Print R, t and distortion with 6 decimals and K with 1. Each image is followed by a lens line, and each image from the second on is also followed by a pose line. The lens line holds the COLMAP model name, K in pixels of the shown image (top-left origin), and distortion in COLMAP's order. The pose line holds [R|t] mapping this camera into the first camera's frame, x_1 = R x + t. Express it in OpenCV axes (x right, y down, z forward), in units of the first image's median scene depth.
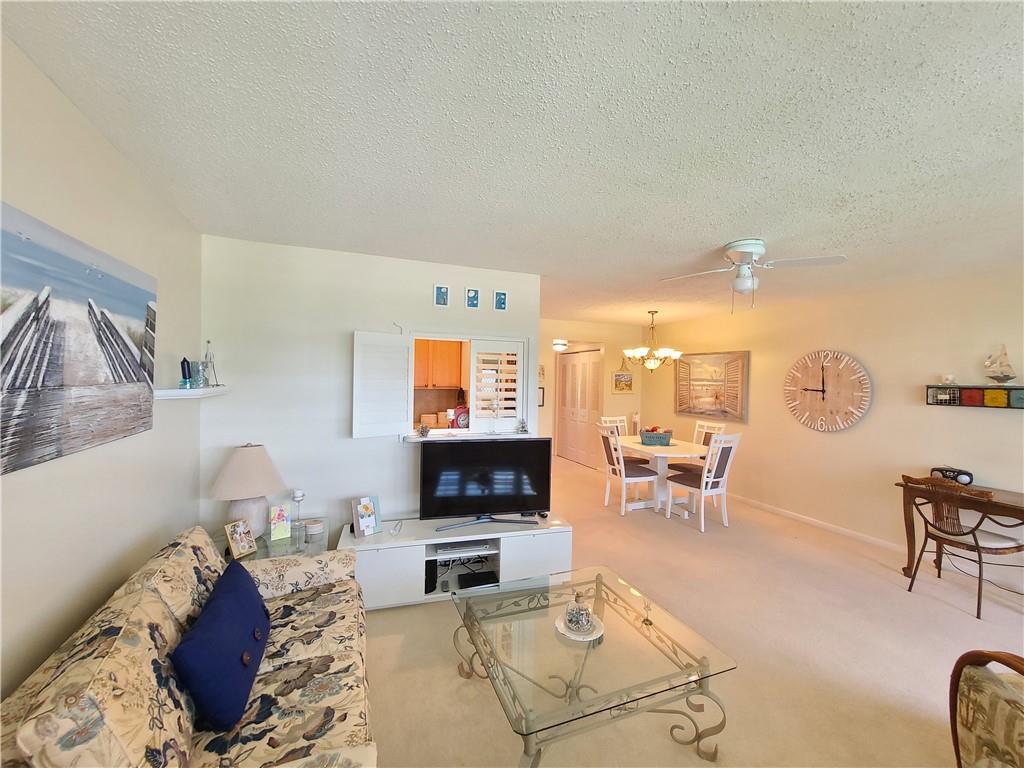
lens RADIAL K [[418.6, 0, 514.4], [0, 418.6, 381.3], [0, 0, 1]] dist [-0.001341, -0.000806]
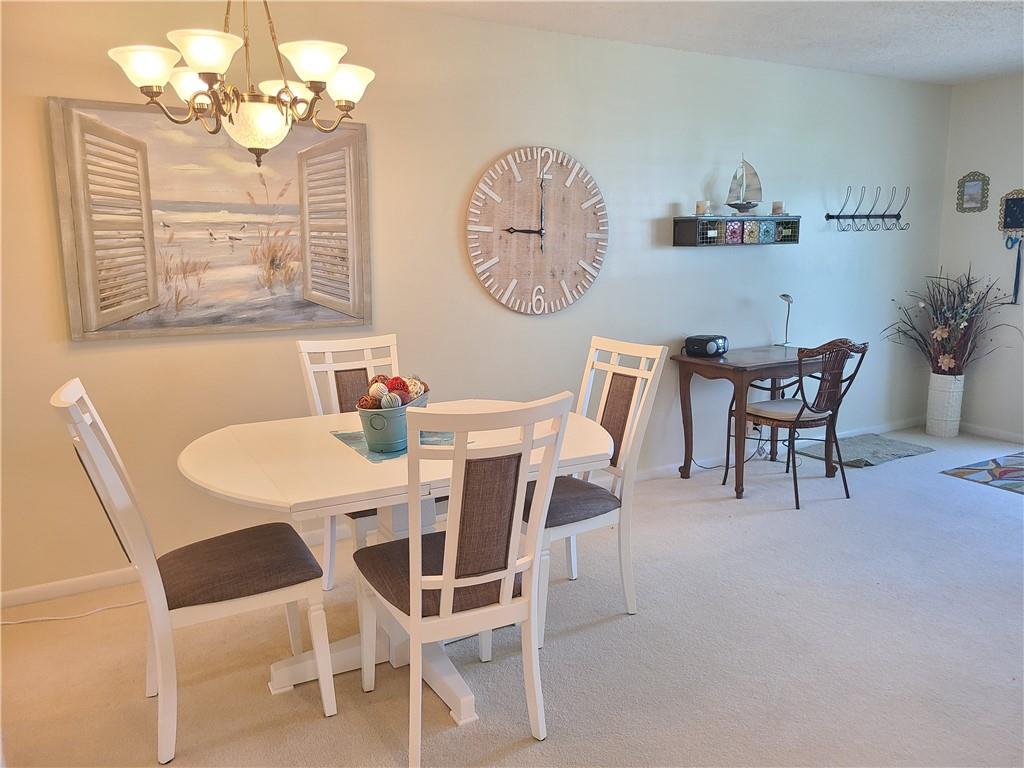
lens RADIAL K [[770.4, 0, 518.7], [0, 770.4, 377.2], [0, 0, 1]] dist [0.055471, -0.040829]
pose [[-0.123095, -0.178333, 0.976240, -0.209003], [0.017774, 0.983168, 0.181840, 0.030669], [-0.992236, 0.039735, -0.117853, 1.380326]]
